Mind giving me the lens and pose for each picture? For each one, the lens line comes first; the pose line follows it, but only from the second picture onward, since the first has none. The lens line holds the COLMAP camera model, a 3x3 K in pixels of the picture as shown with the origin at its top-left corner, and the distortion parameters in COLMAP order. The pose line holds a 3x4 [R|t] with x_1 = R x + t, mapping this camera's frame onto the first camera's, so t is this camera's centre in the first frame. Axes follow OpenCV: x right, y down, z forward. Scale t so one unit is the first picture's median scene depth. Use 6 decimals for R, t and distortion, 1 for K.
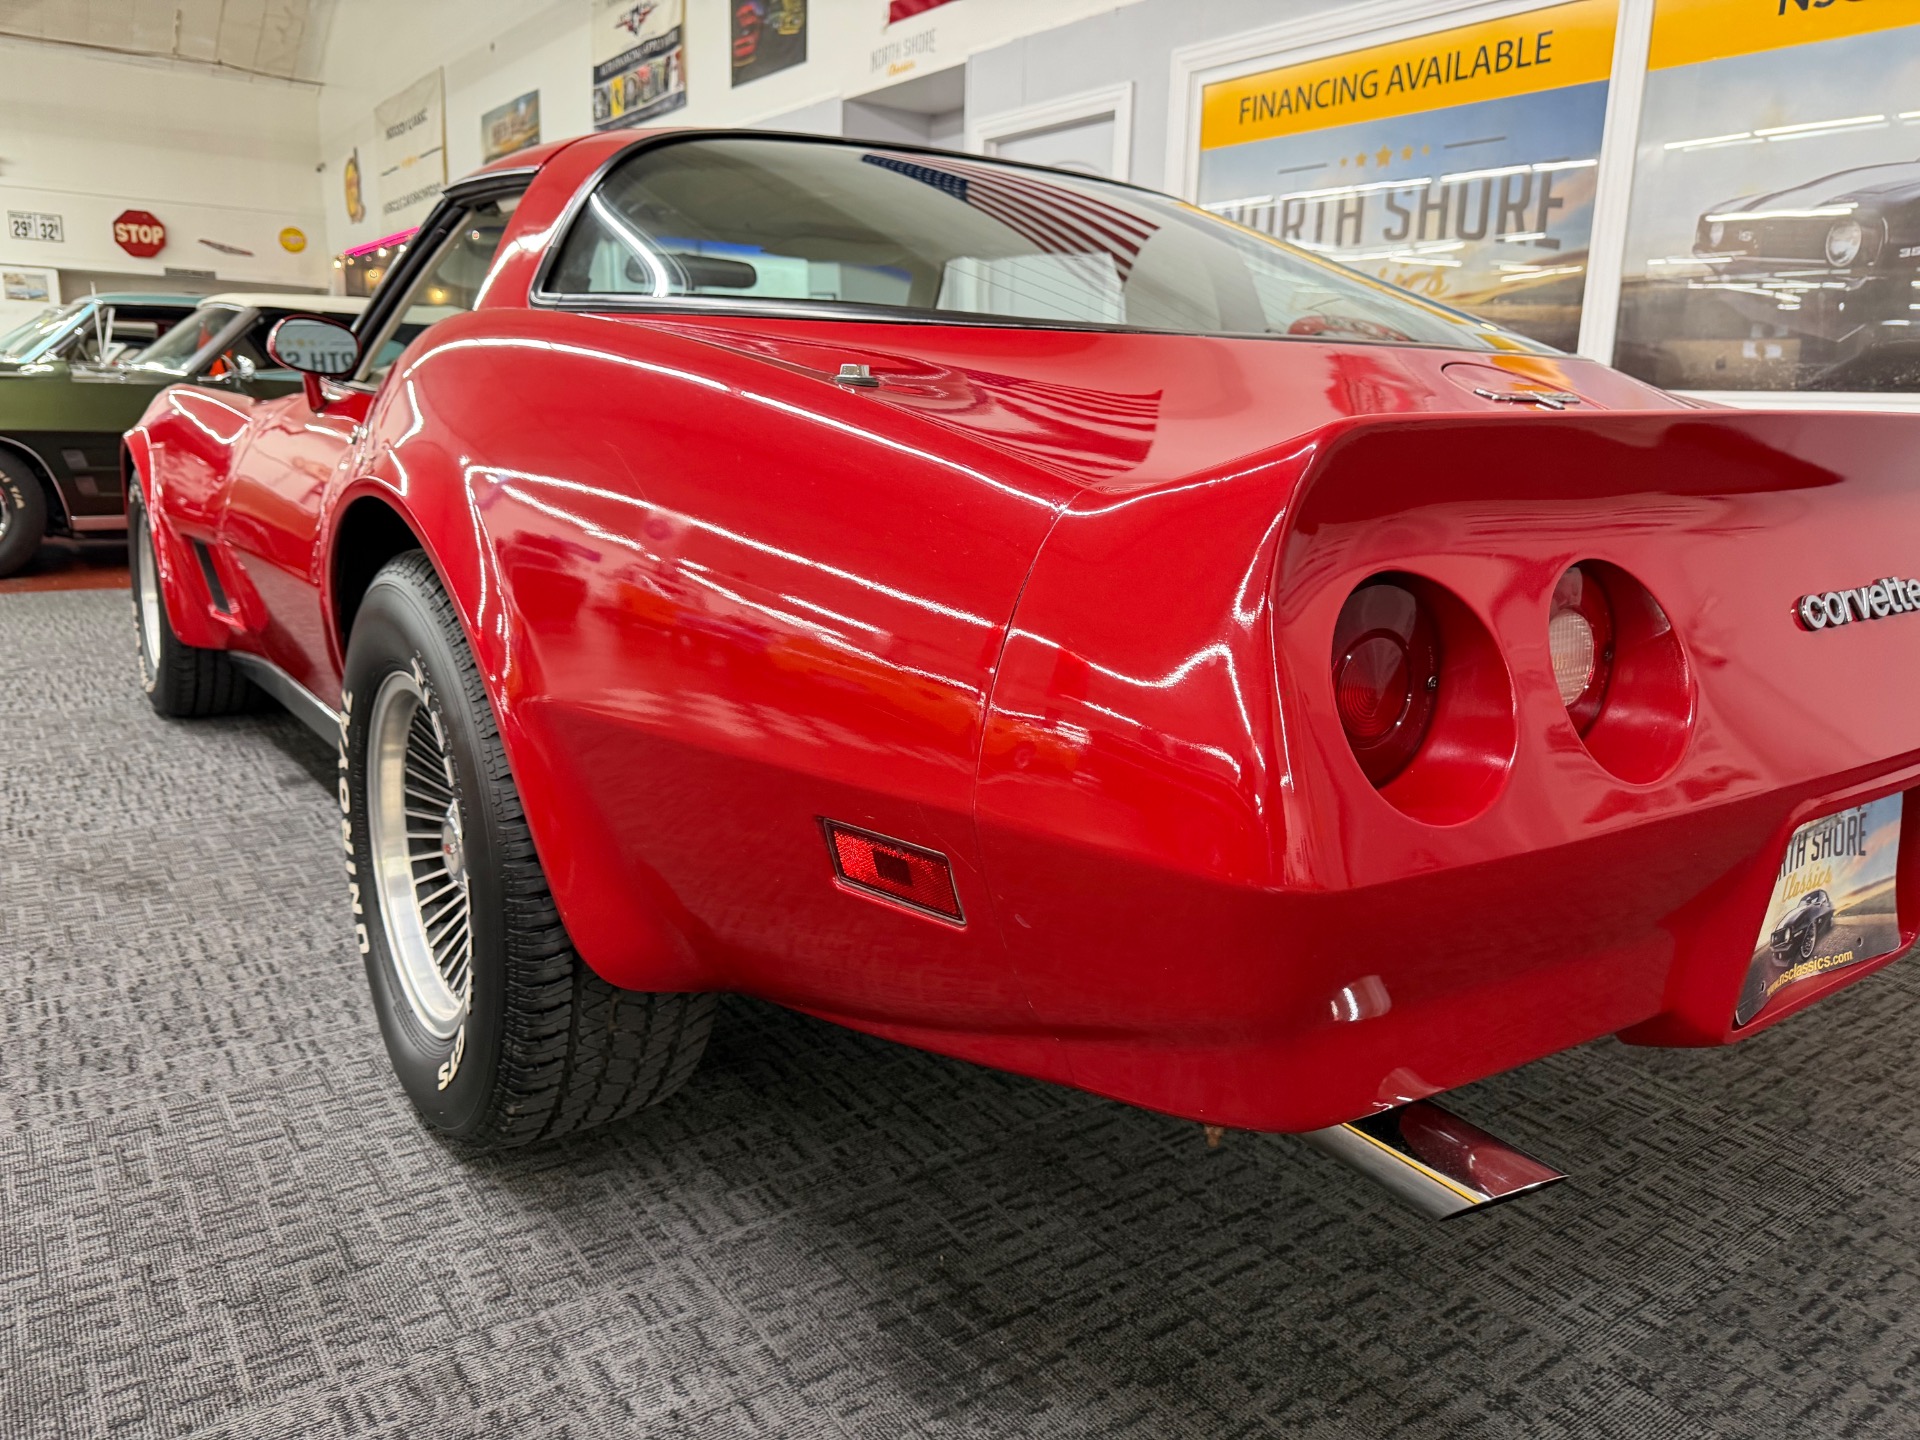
lens RADIAL K [[1366.2, 0, 961.6], [0, 1366.2, 712.8], [0, 0, 1]] dist [0.016044, -0.025694]
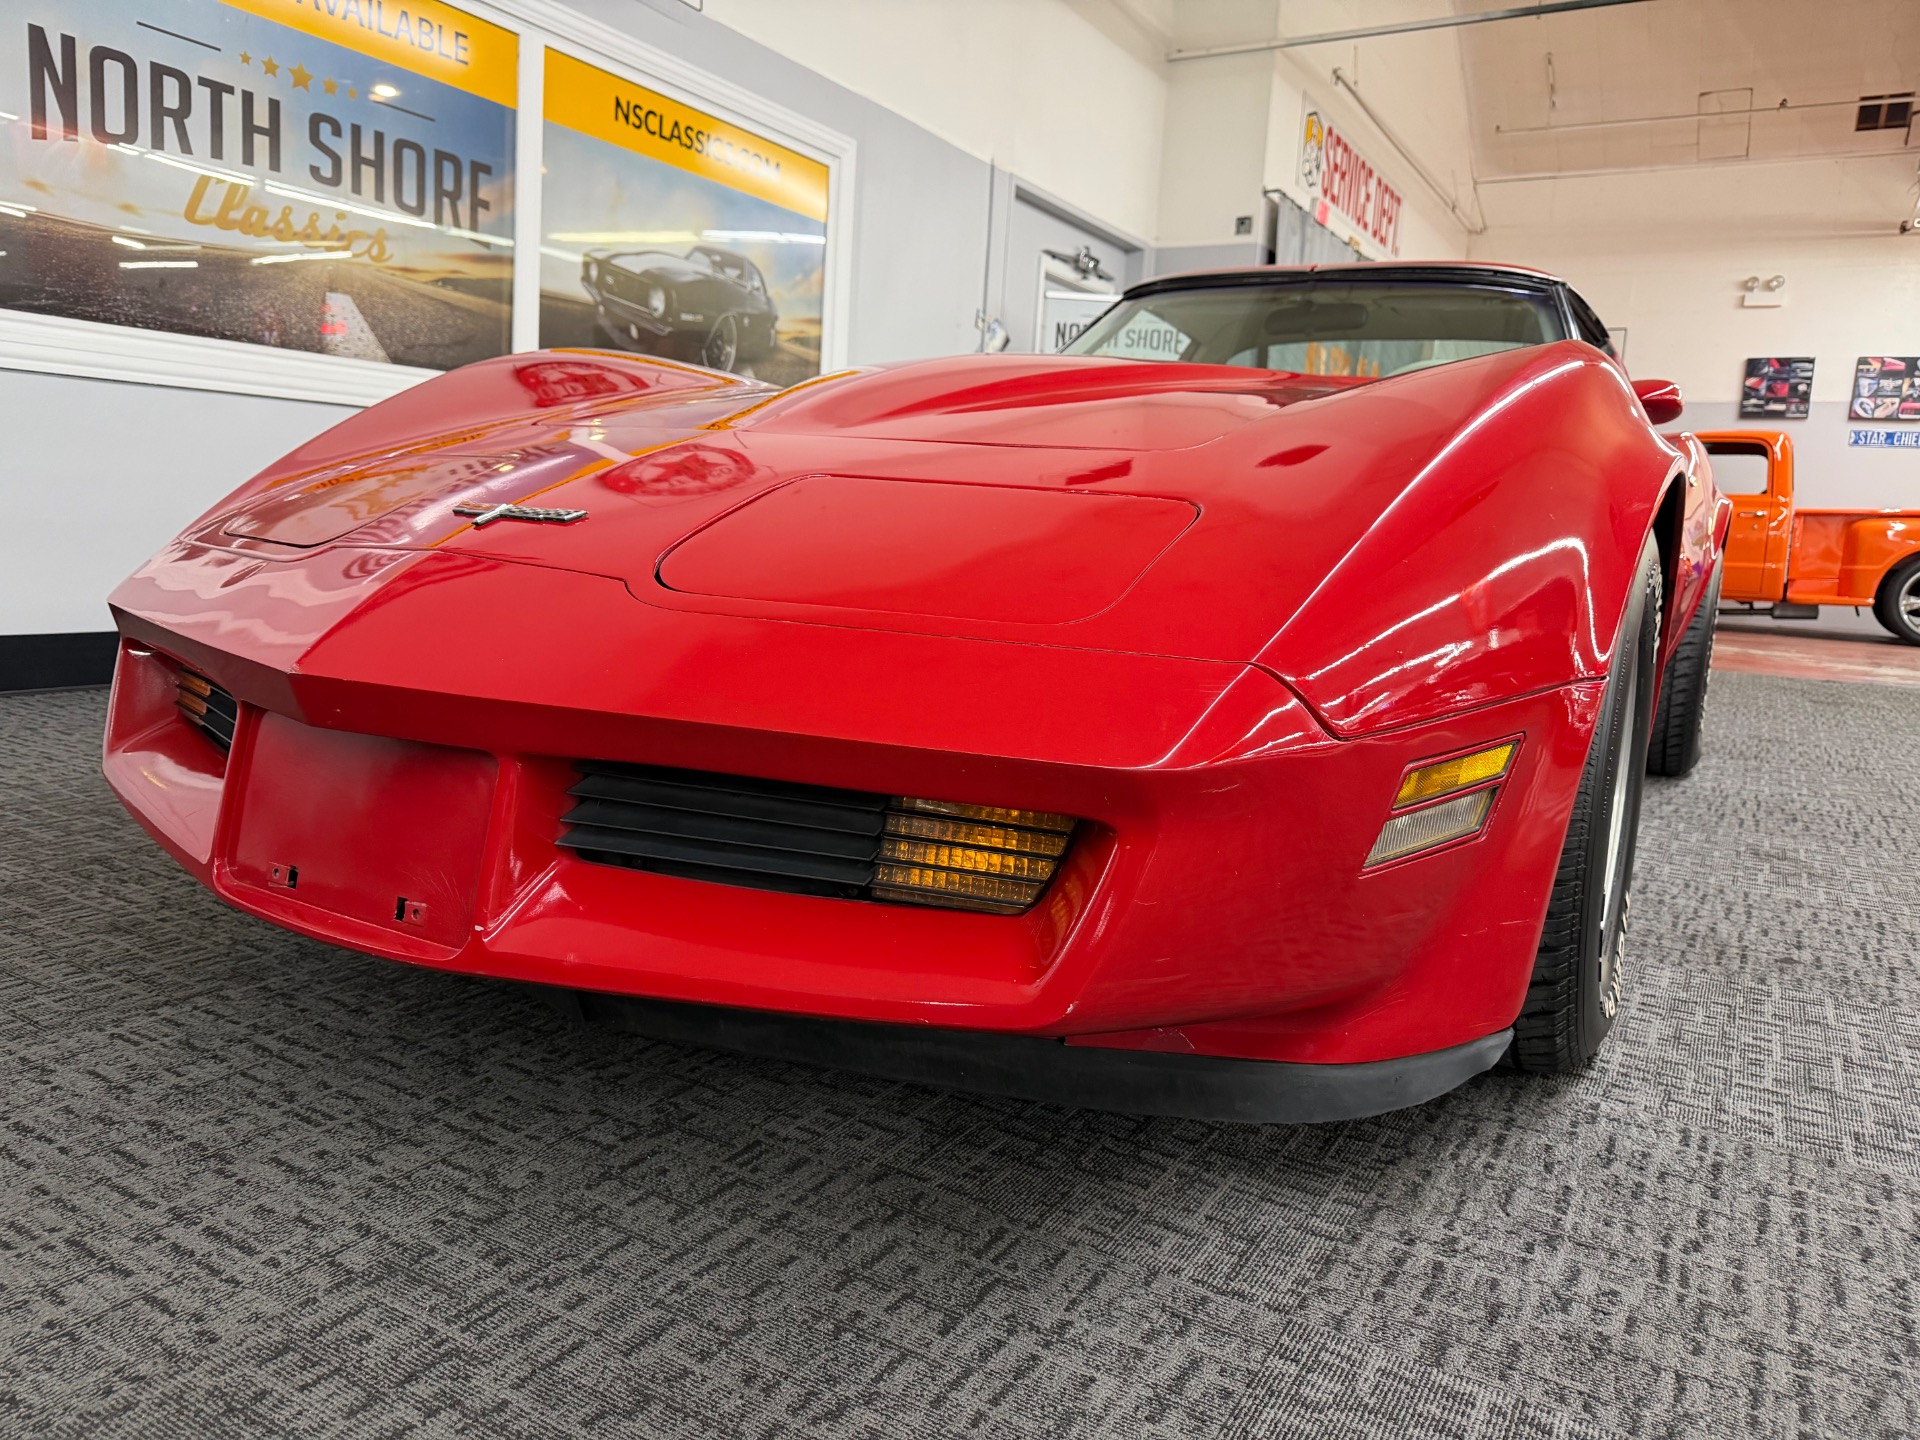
lens RADIAL K [[1366.2, 0, 960.6], [0, 1366.2, 716.3], [0, 0, 1]] dist [0.016044, -0.025694]
pose [[-0.393710, -0.184616, 0.900505, -0.830100], [0.128744, 0.958895, 0.252876, -0.230216], [-0.910174, 0.215494, -0.353758, 1.232583]]
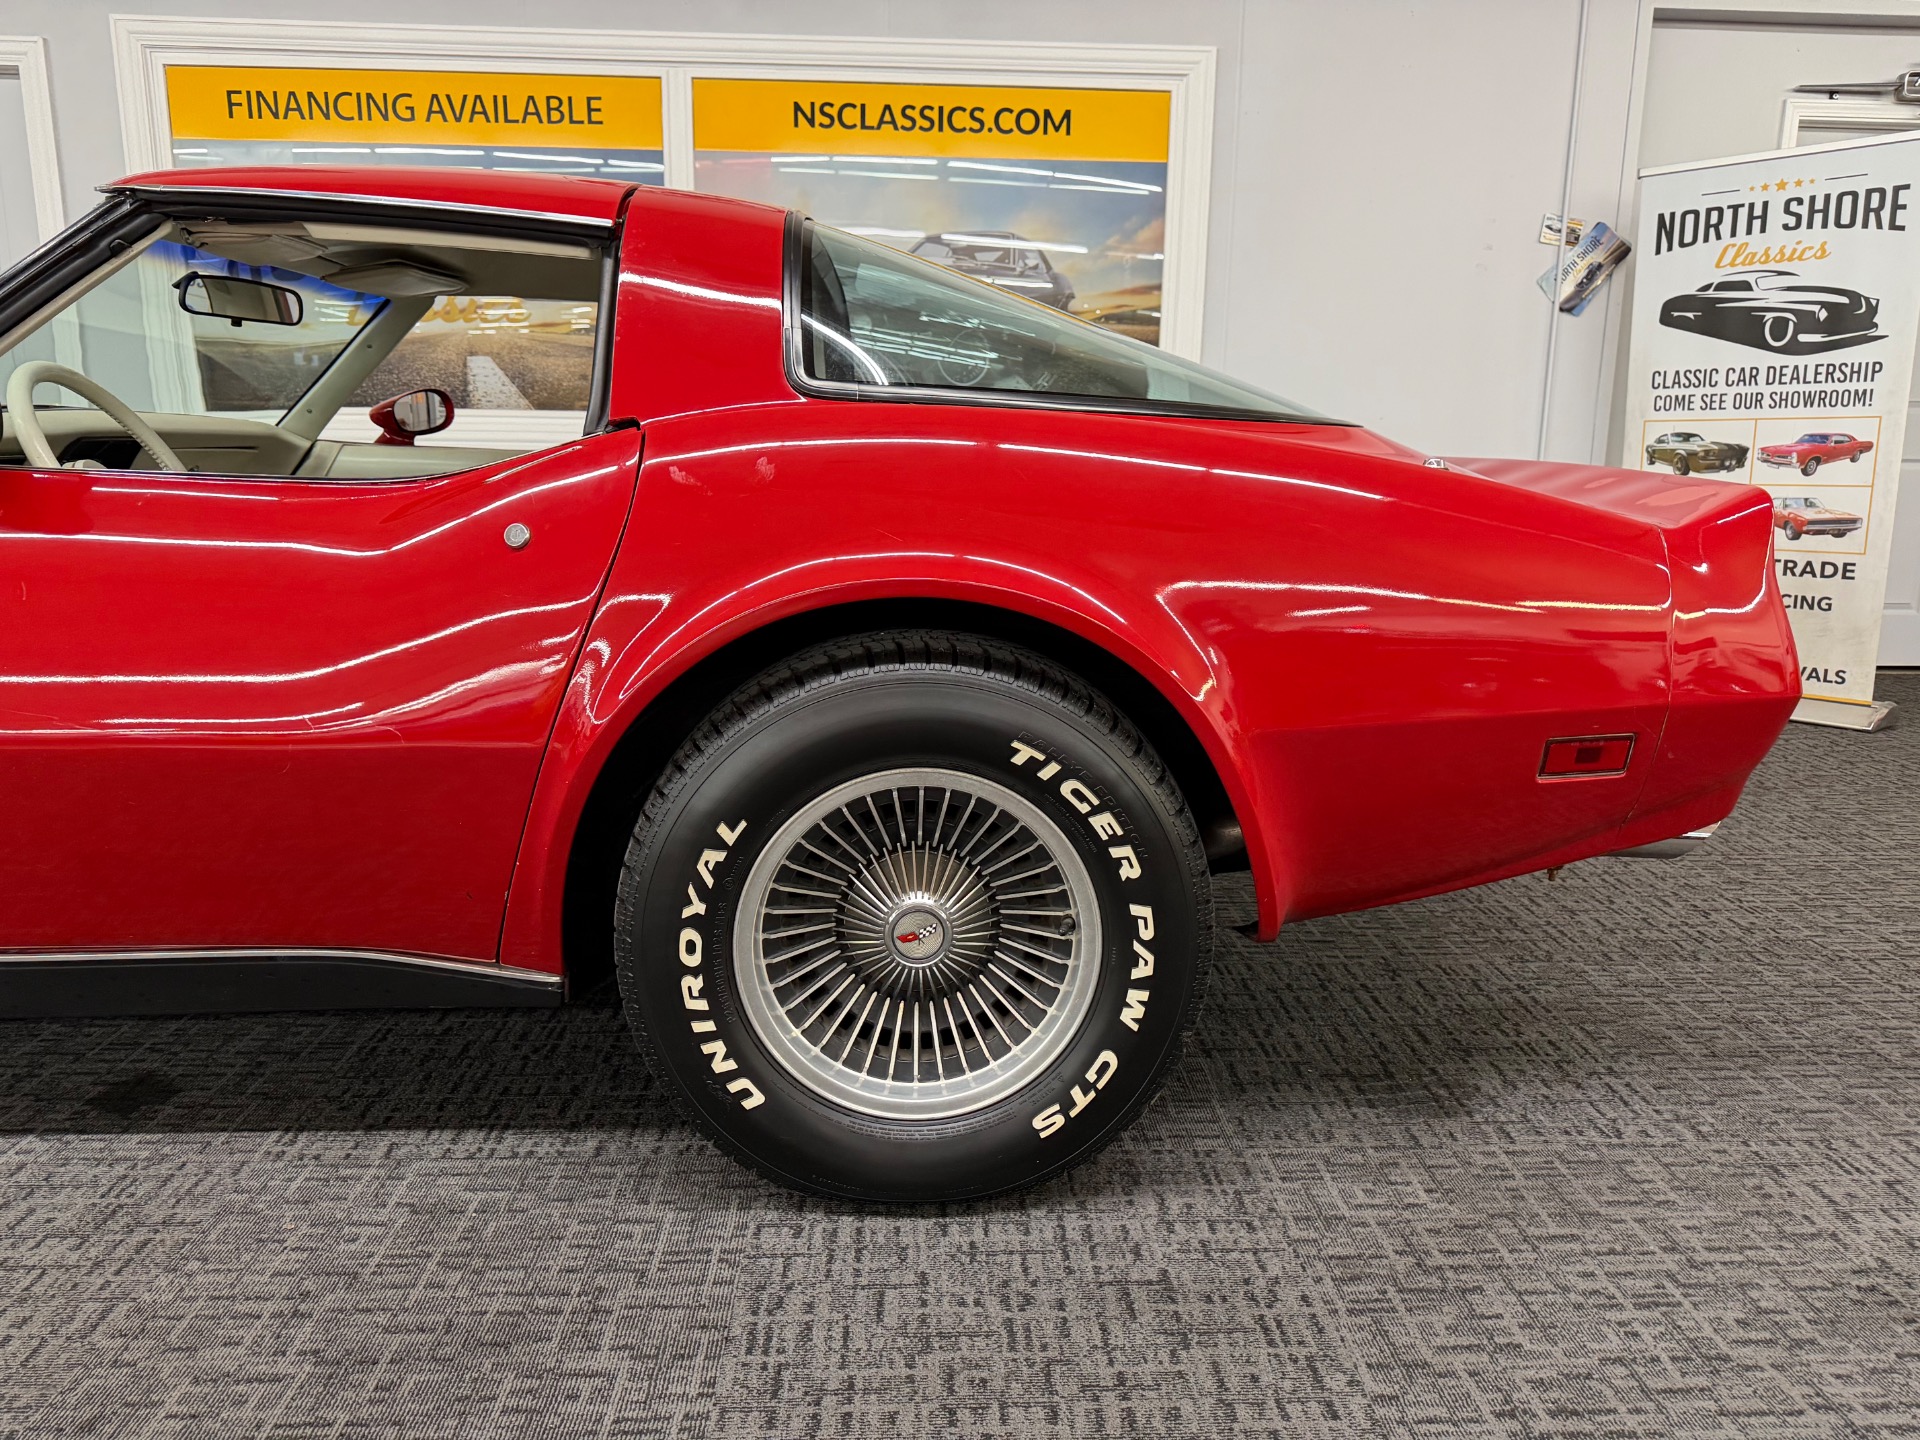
lens RADIAL K [[1366.2, 0, 976.3], [0, 1366.2, 709.6], [0, 0, 1]] dist [0.016044, -0.025694]
pose [[0.548142, -0.186966, 0.815220, -0.455391], [0.183282, 0.977855, 0.101030, -0.062381], [-0.816056, 0.094036, 0.570271, 0.154142]]
